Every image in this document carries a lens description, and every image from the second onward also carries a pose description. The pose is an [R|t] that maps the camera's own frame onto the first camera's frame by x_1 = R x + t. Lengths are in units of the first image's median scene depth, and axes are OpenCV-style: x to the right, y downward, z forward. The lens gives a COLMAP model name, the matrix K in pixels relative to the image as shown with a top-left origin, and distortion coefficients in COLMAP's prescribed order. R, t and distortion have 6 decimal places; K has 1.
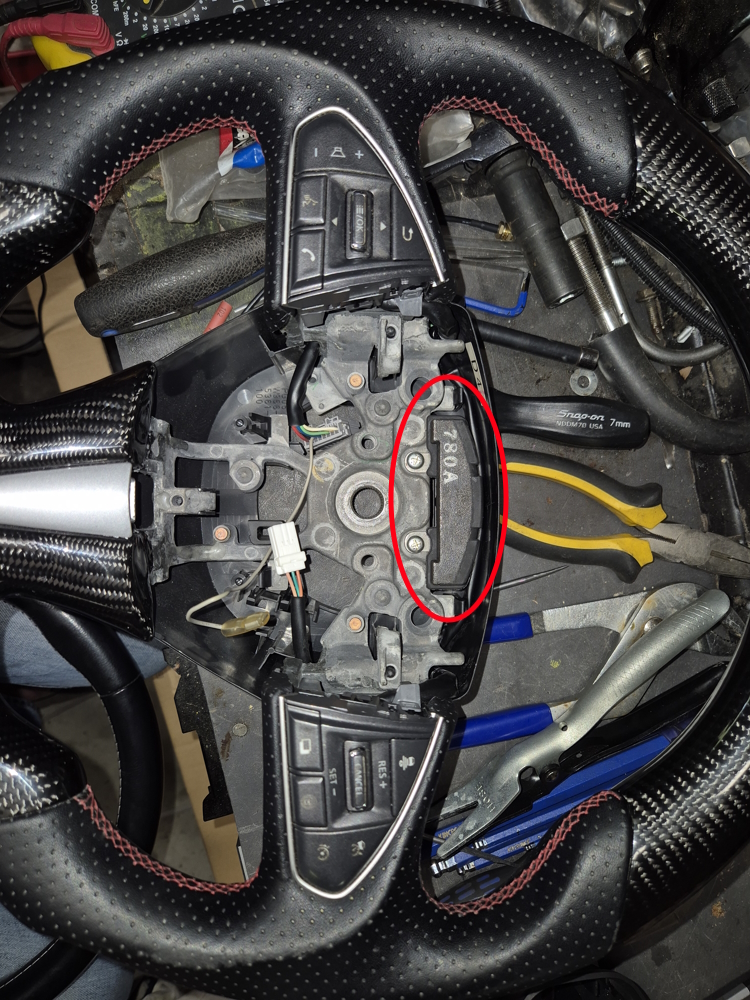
lens RADIAL K [[764.5, 0, 375.0], [0, 764.5, 500.0], [0, 0, 1]] dist [0.006594, 0.000537]
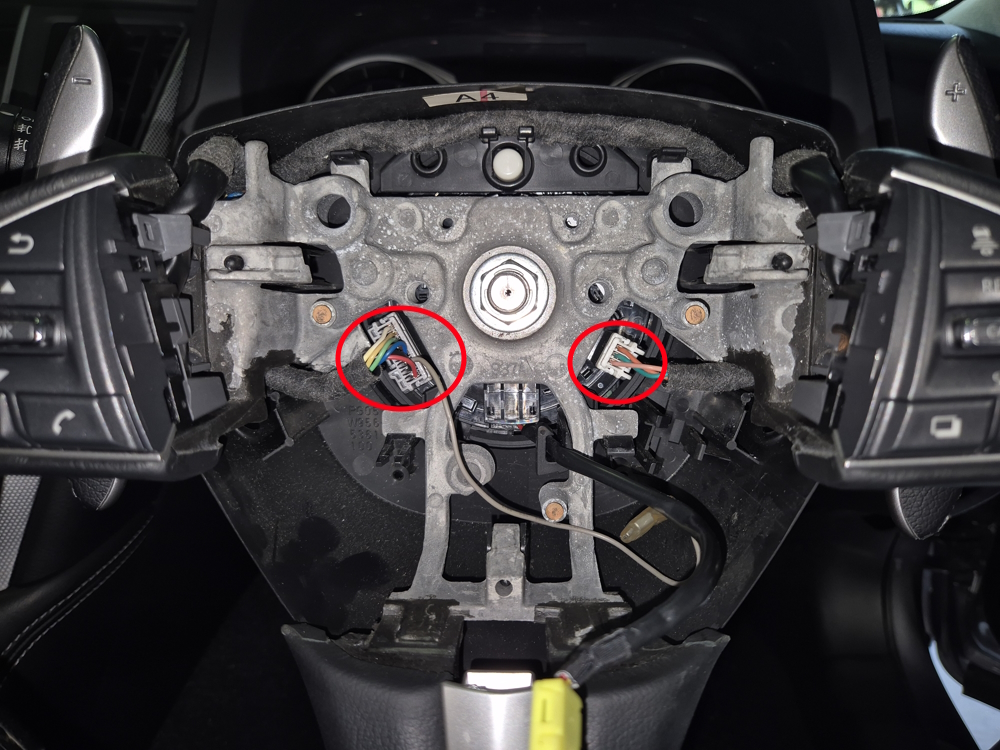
lens RADIAL K [[764.5, 0, 500.0], [0, 764.5, 375.0], [0, 0, 1]] dist [0.006594, 0.000537]
pose [[-0.005891, -0.987287, -0.158836, 0.028587], [0.999874, -0.003479, -0.015461, 0.007886], [0.014712, -0.158908, 0.987184, 0.375582]]
